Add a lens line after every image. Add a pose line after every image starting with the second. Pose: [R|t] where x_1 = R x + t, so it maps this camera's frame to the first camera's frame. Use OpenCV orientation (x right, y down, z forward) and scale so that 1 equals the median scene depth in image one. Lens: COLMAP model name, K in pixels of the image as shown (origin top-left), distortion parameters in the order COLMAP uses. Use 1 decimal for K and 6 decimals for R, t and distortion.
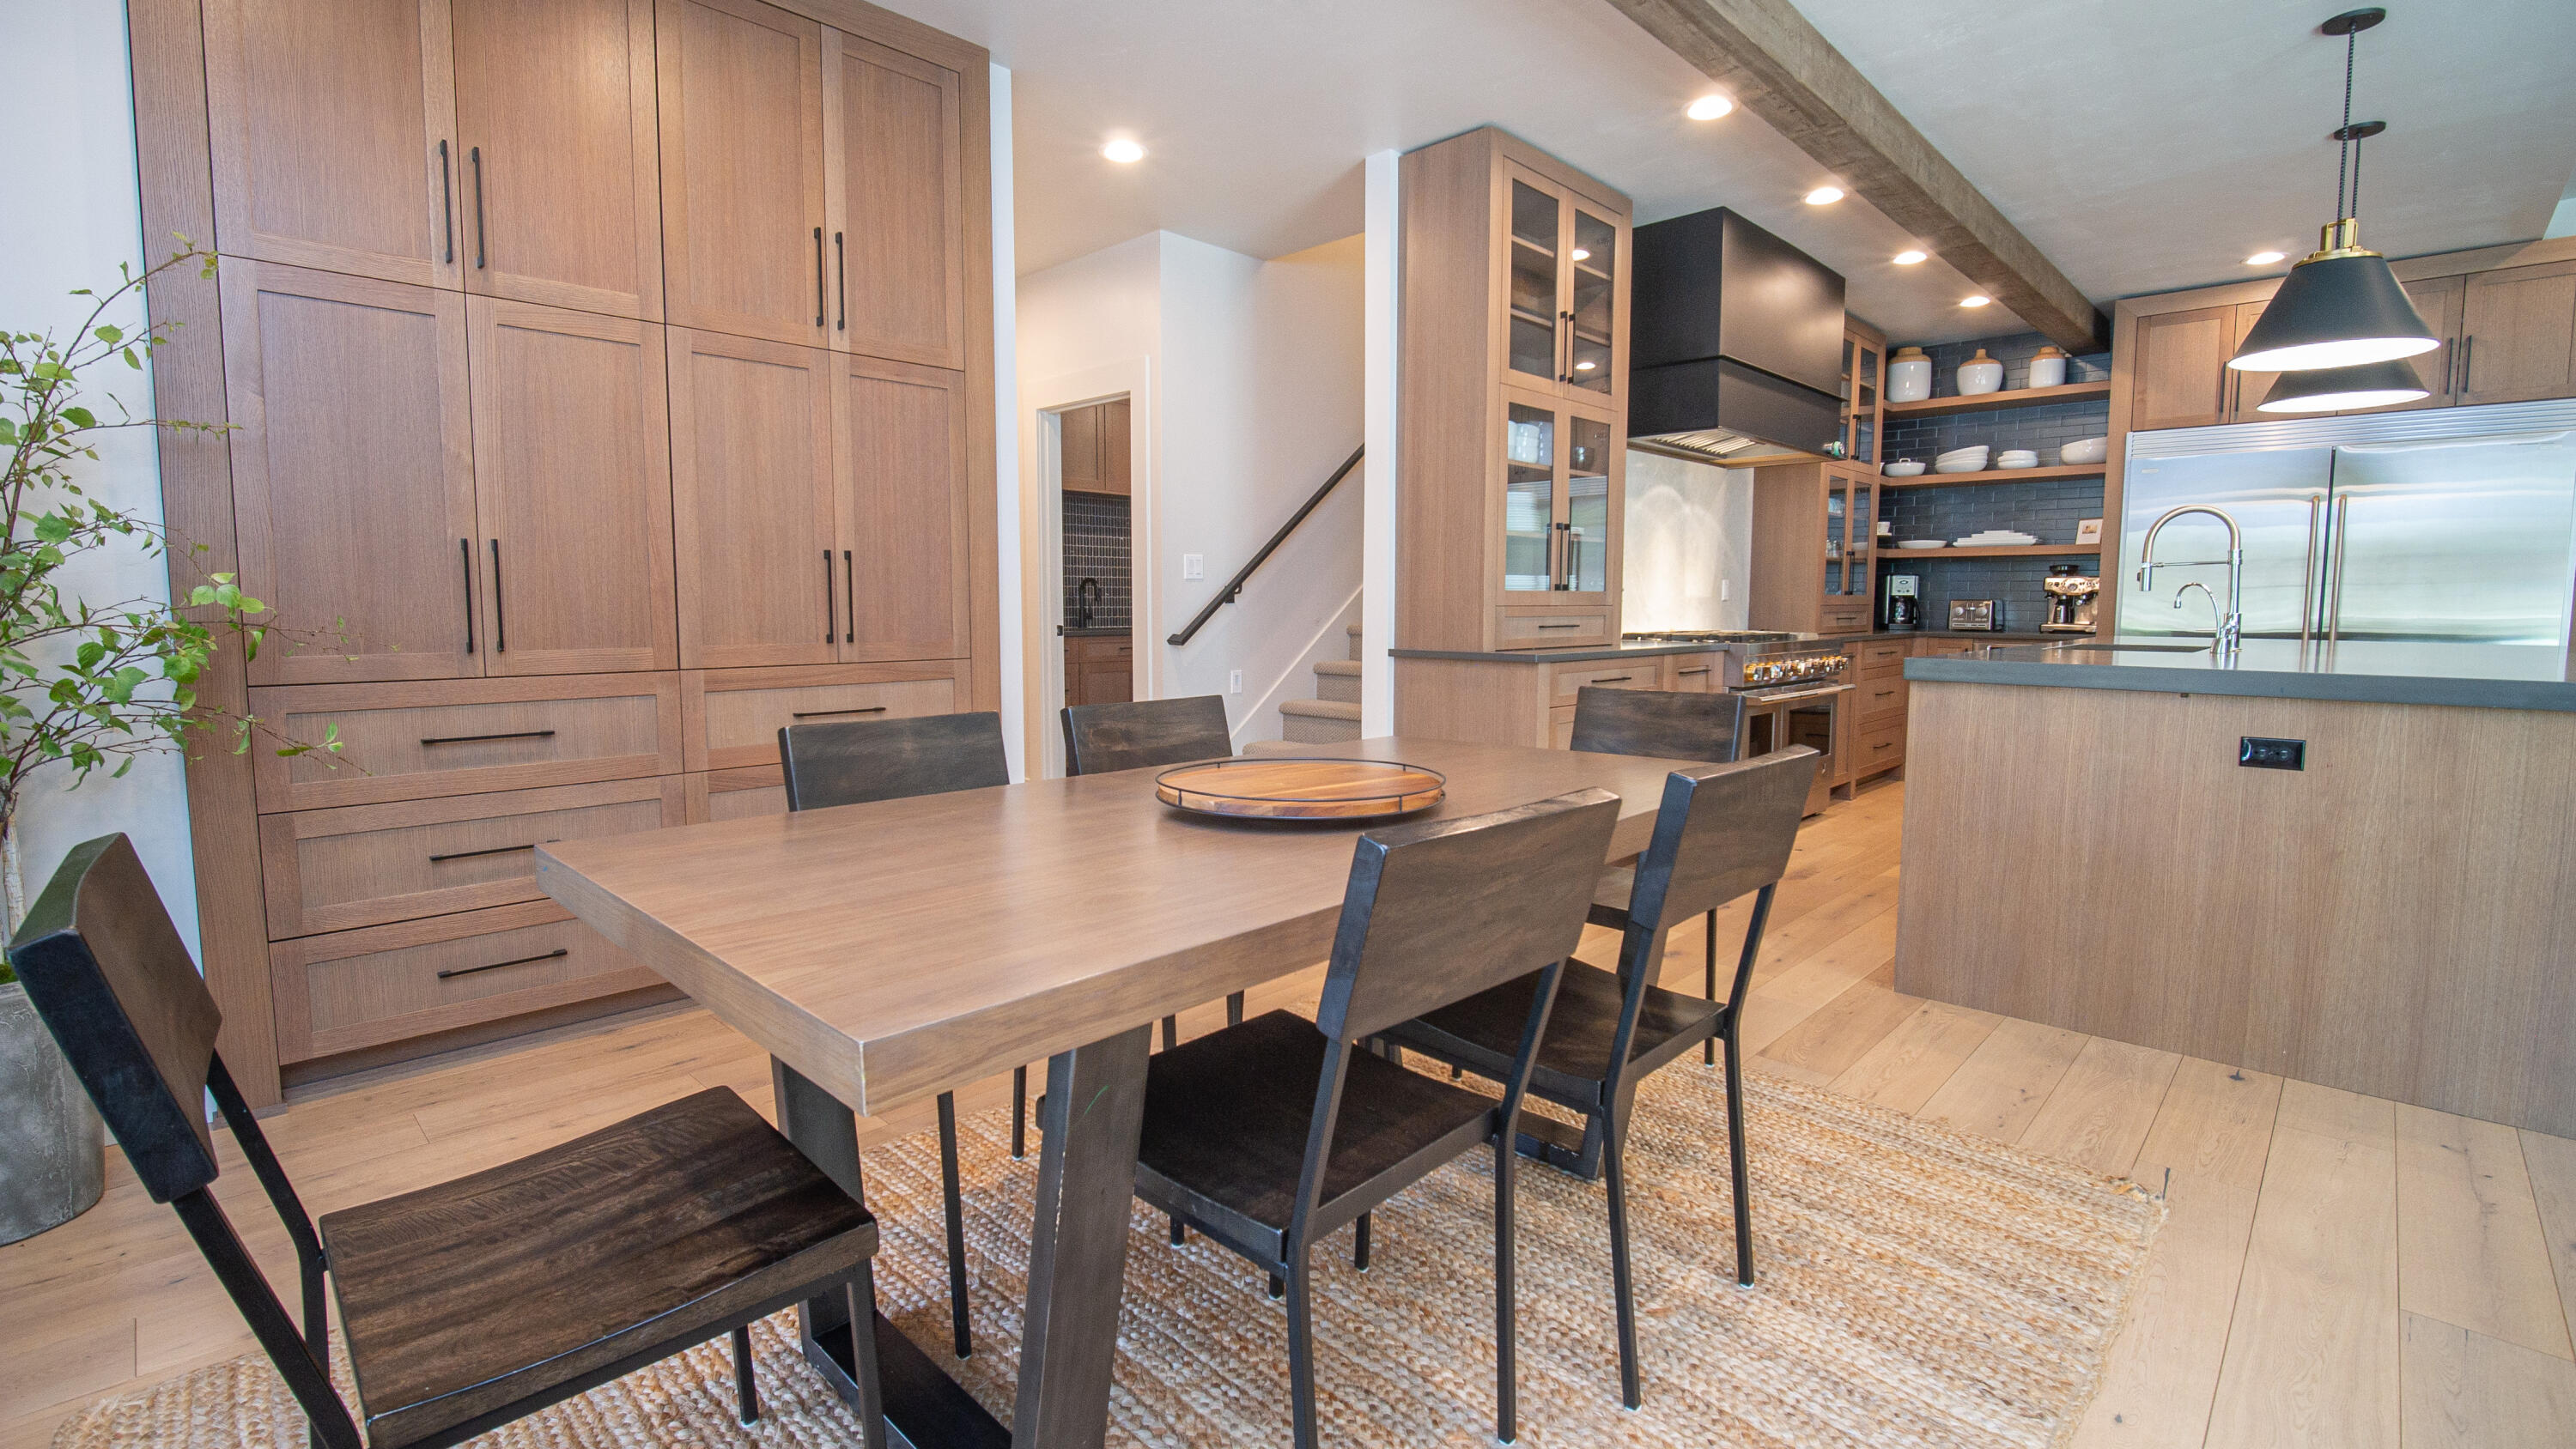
lens RADIAL K [[1167.8, 0, 1288.4], [0, 1167.8, 687.8], [0, 0, 1]] dist [-0.011846, -0.003041]
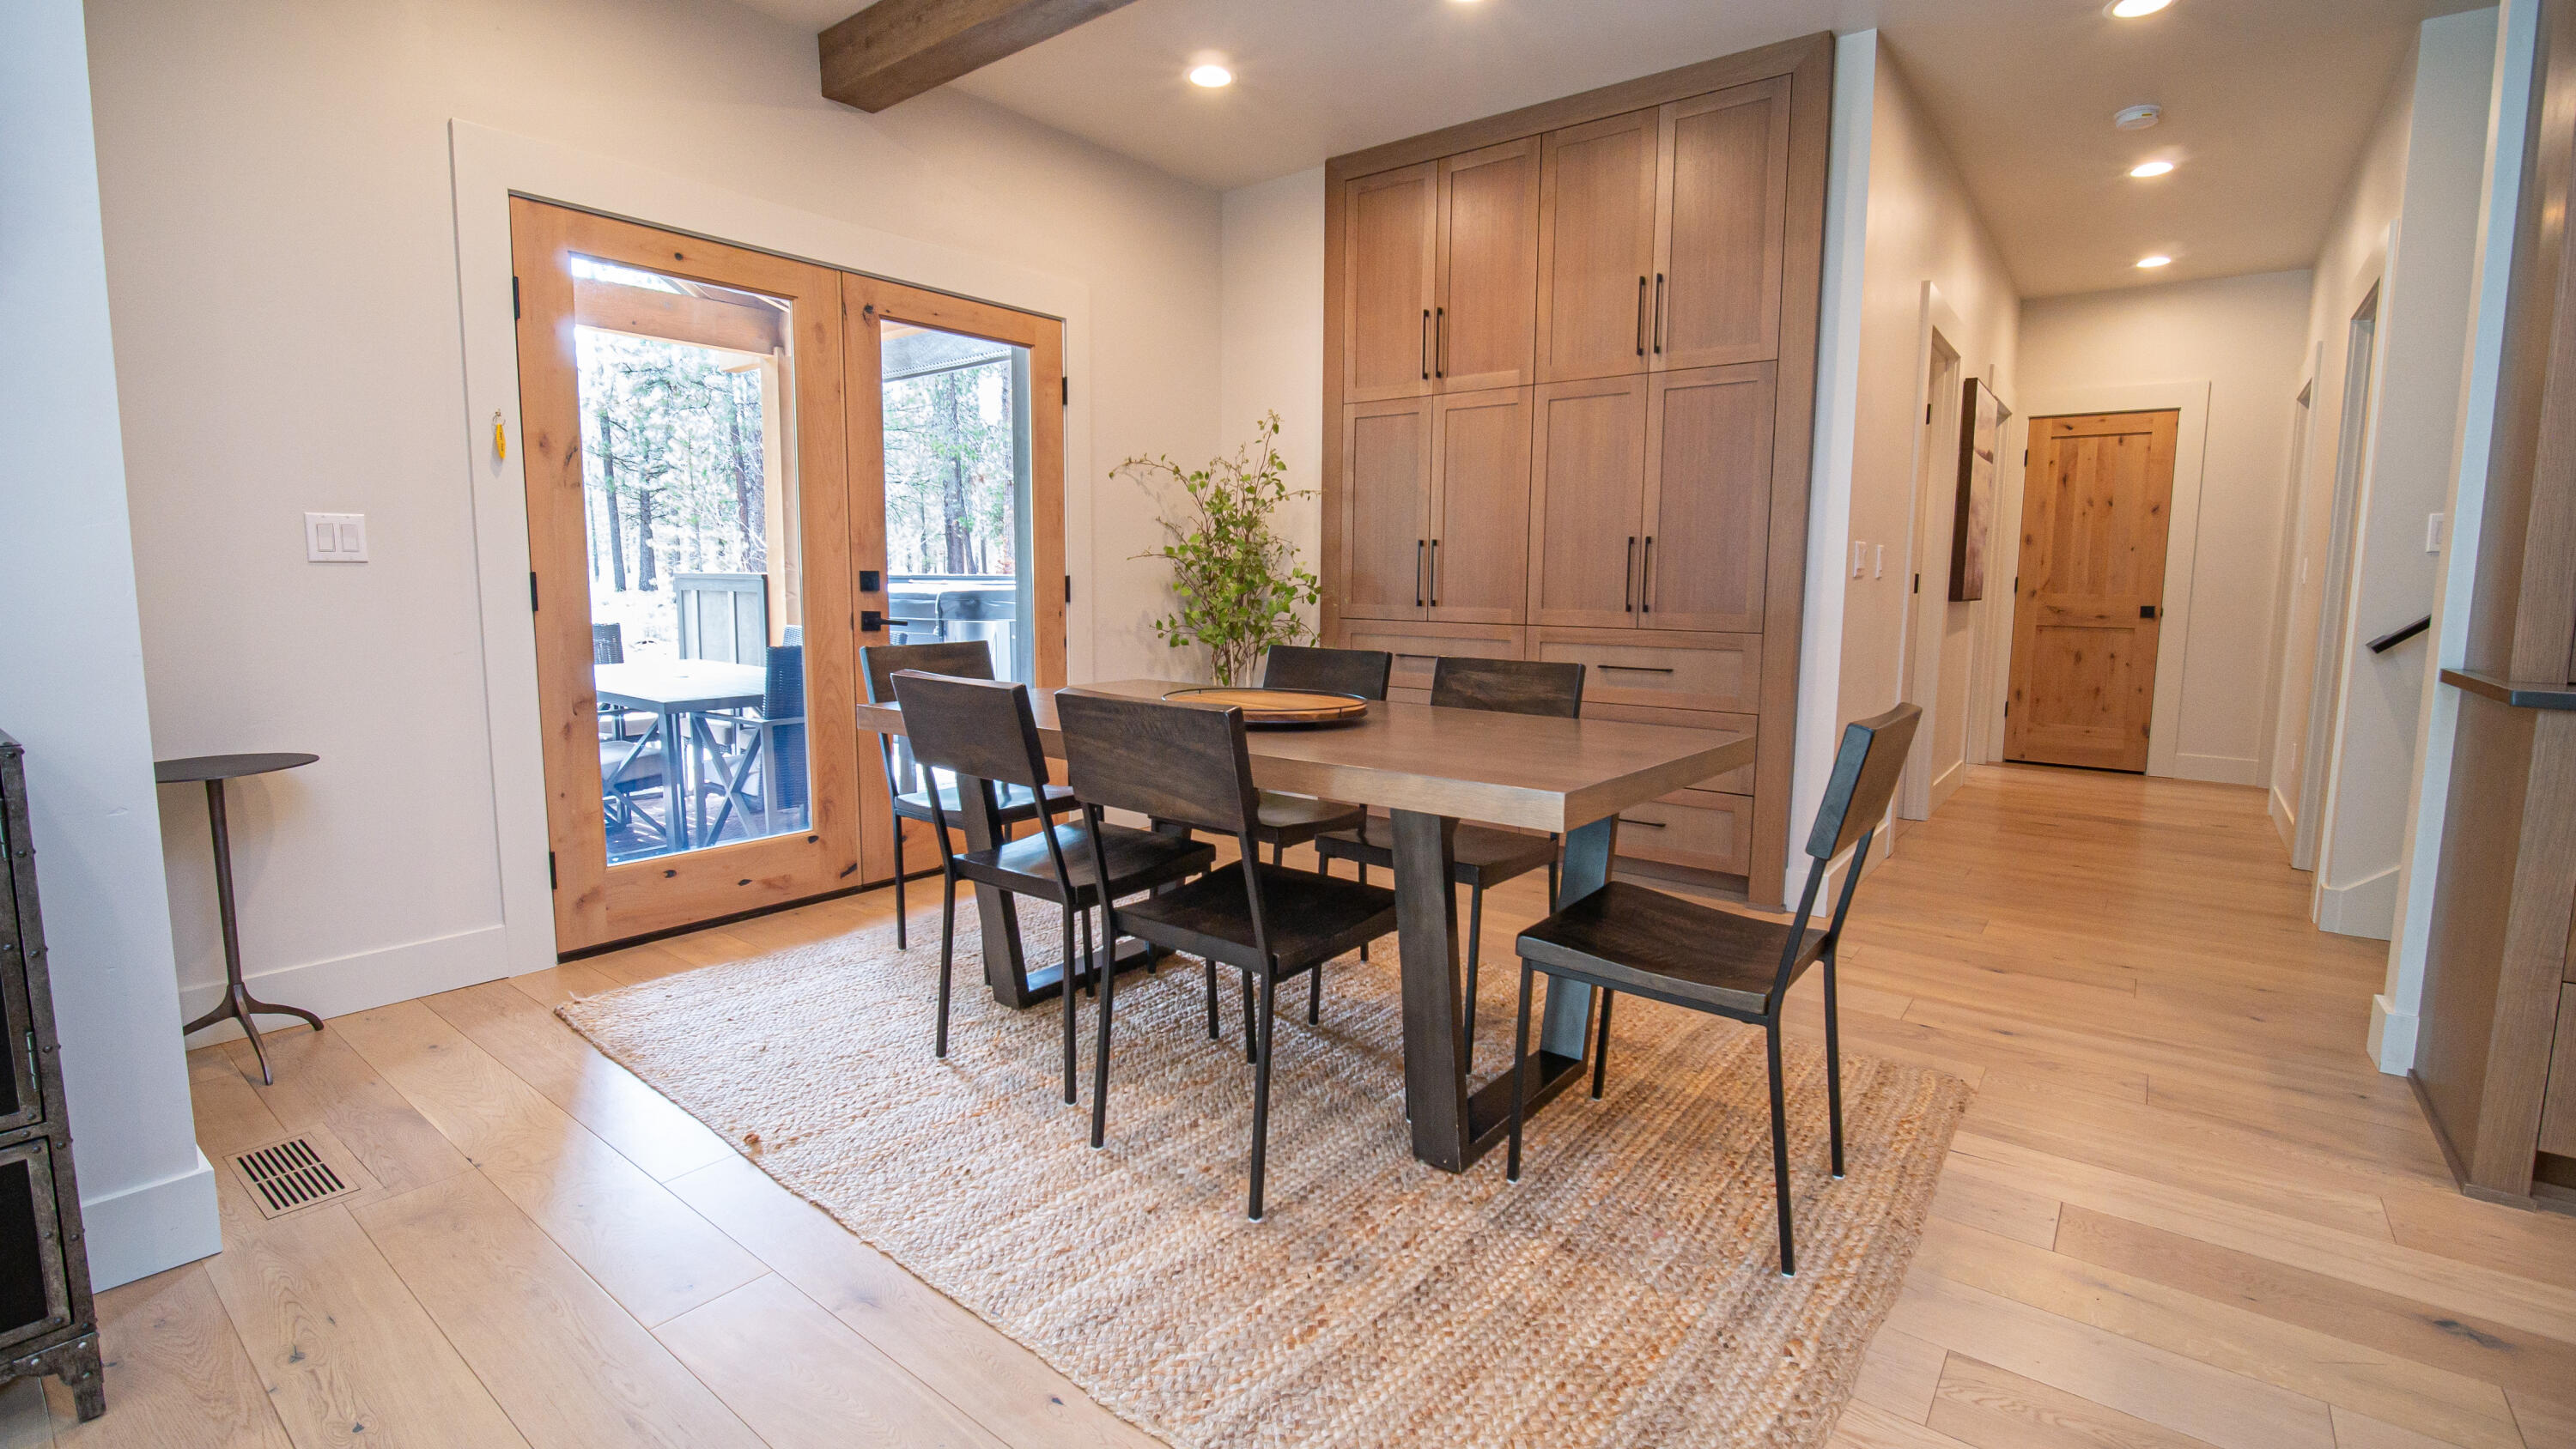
lens RADIAL K [[1167.8, 0, 1305.4], [0, 1167.8, 684.6], [0, 0, 1]] dist [-0.011846, -0.003041]
pose [[0.116682, 0.094415, -0.988671, 0.502212], [-0.081581, 0.993018, 0.085202, -0.024456], [0.989813, 0.070715, 0.123570, 0.316100]]
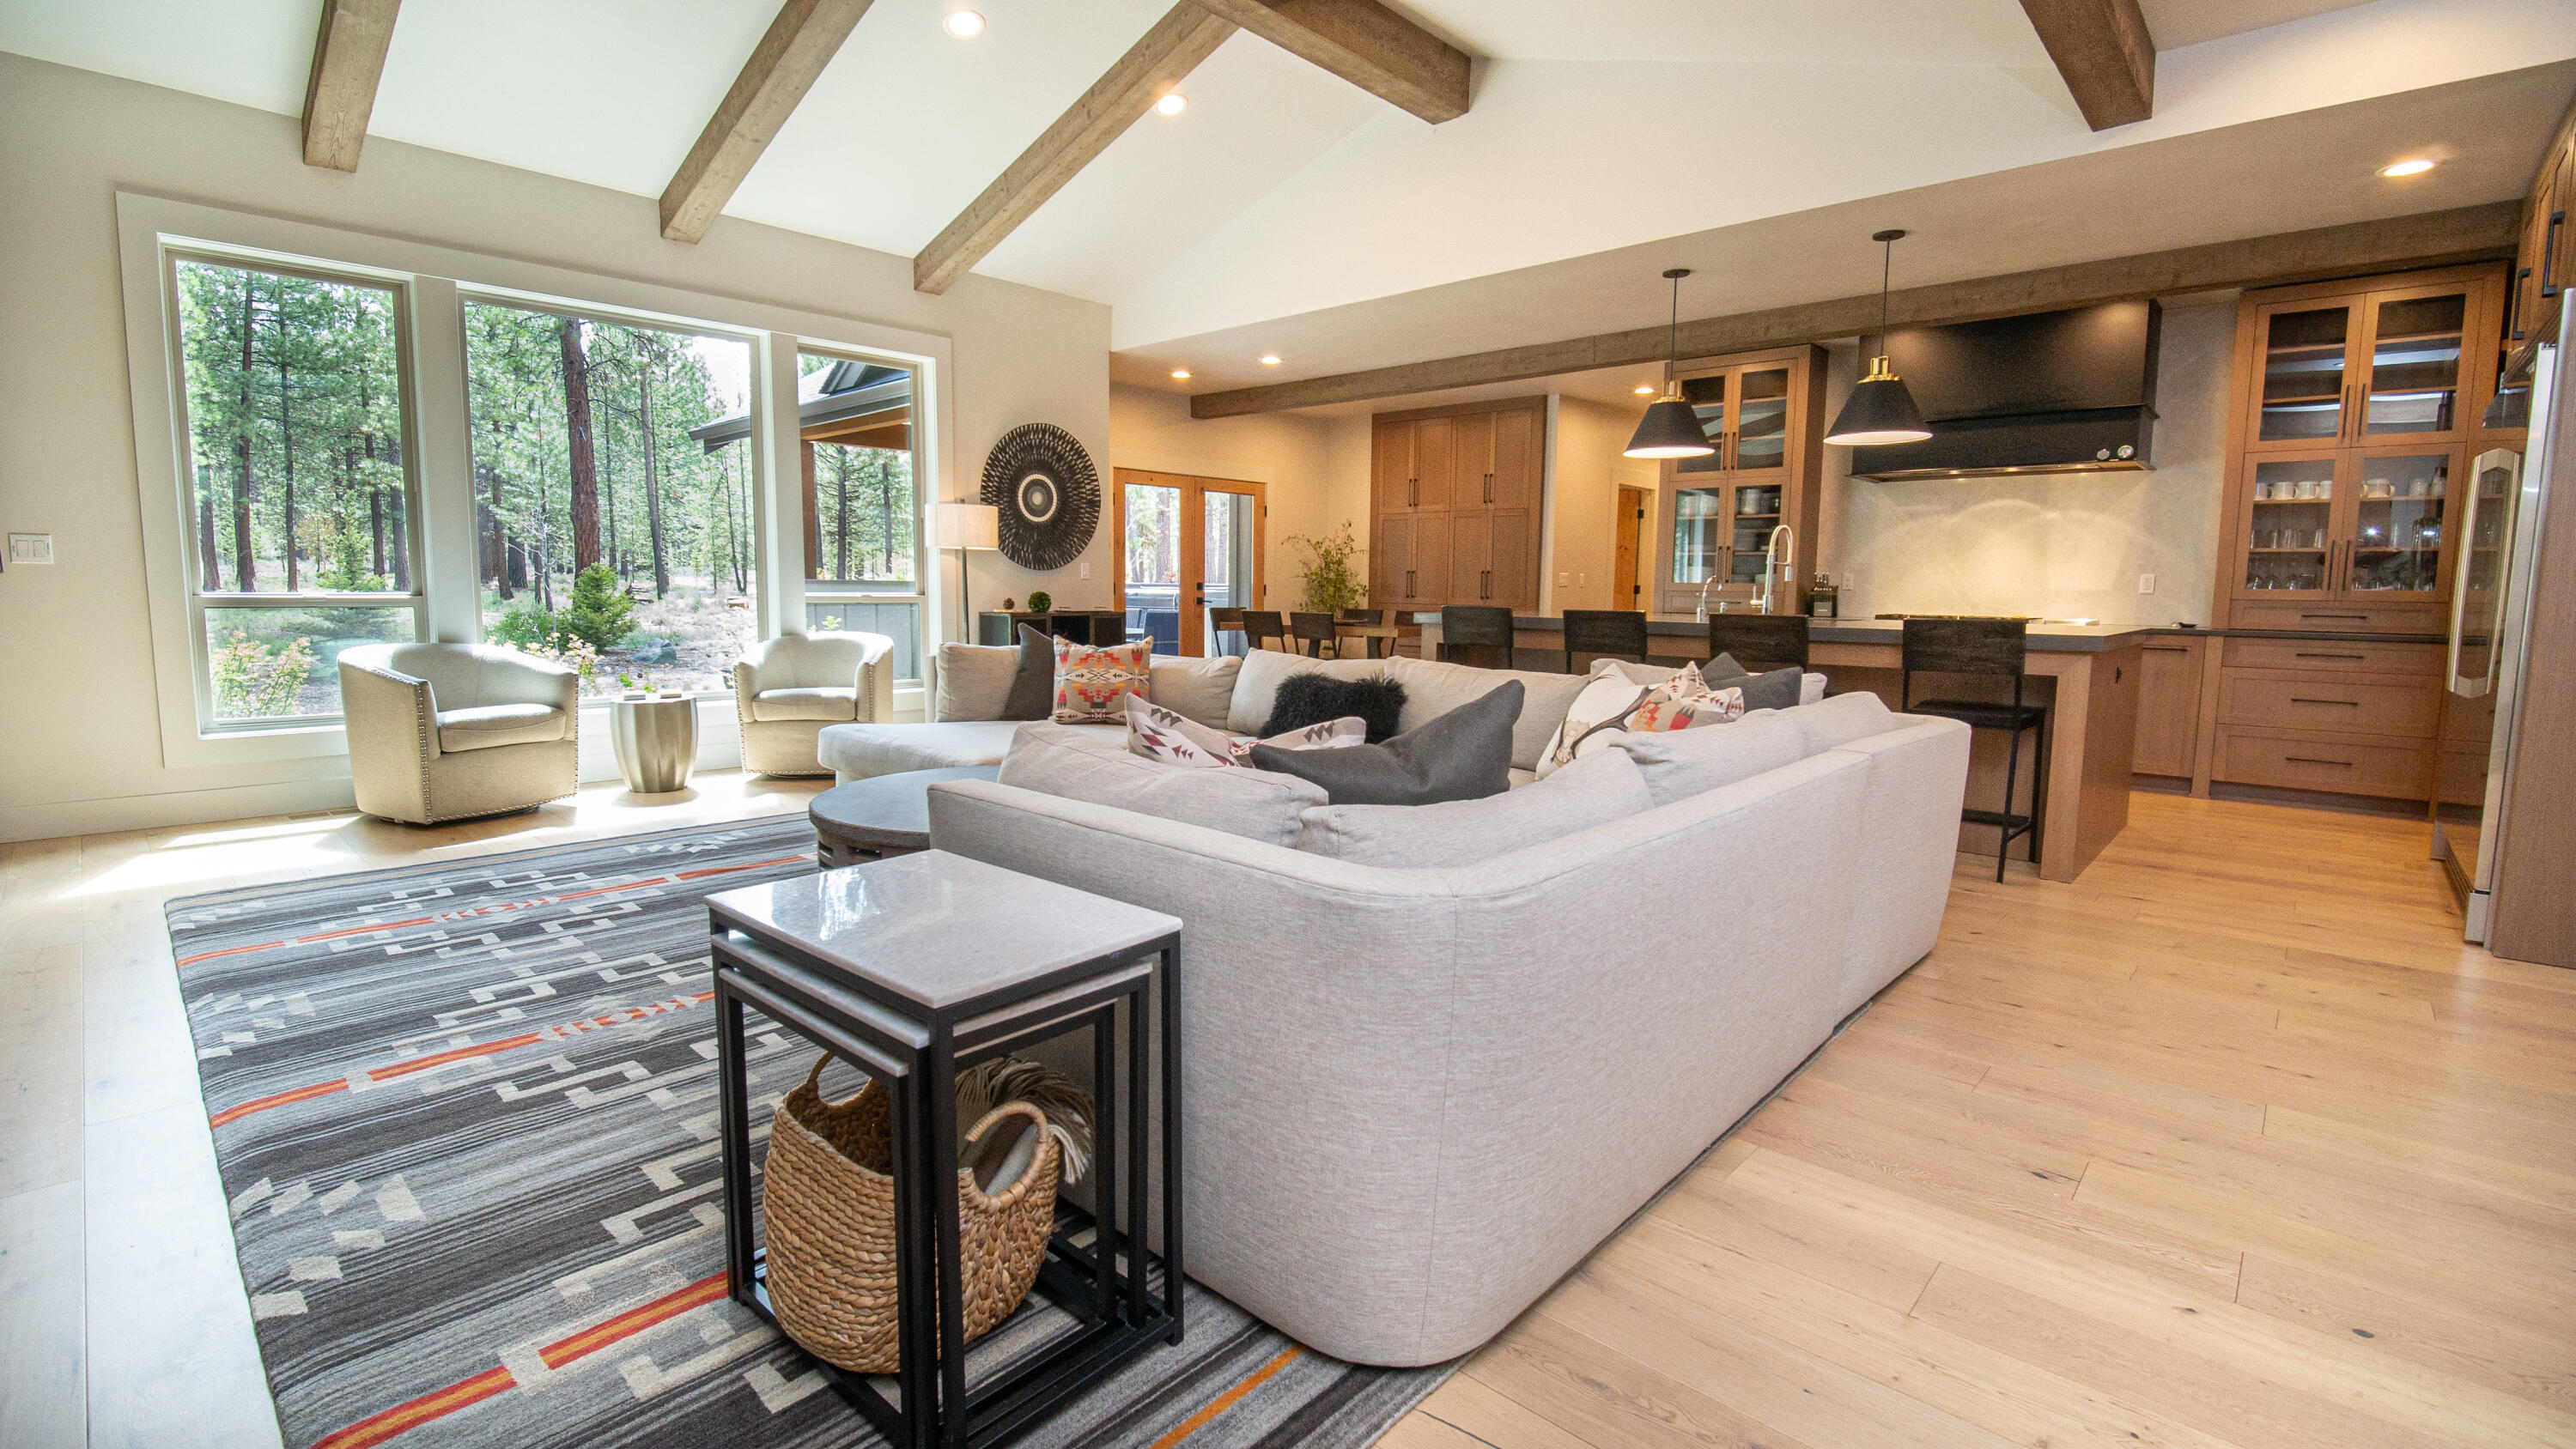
lens RADIAL K [[1167.8, 0, 1251.2], [0, 1167.8, 713.9], [0, 0, 1]] dist [-0.011846, -0.003041]
pose [[-0.010131, 0.107072, -0.994200, 1.823746], [-0.086927, 0.990392, 0.107548, -0.009305], [0.996163, 0.087512, -0.000726, 0.237236]]
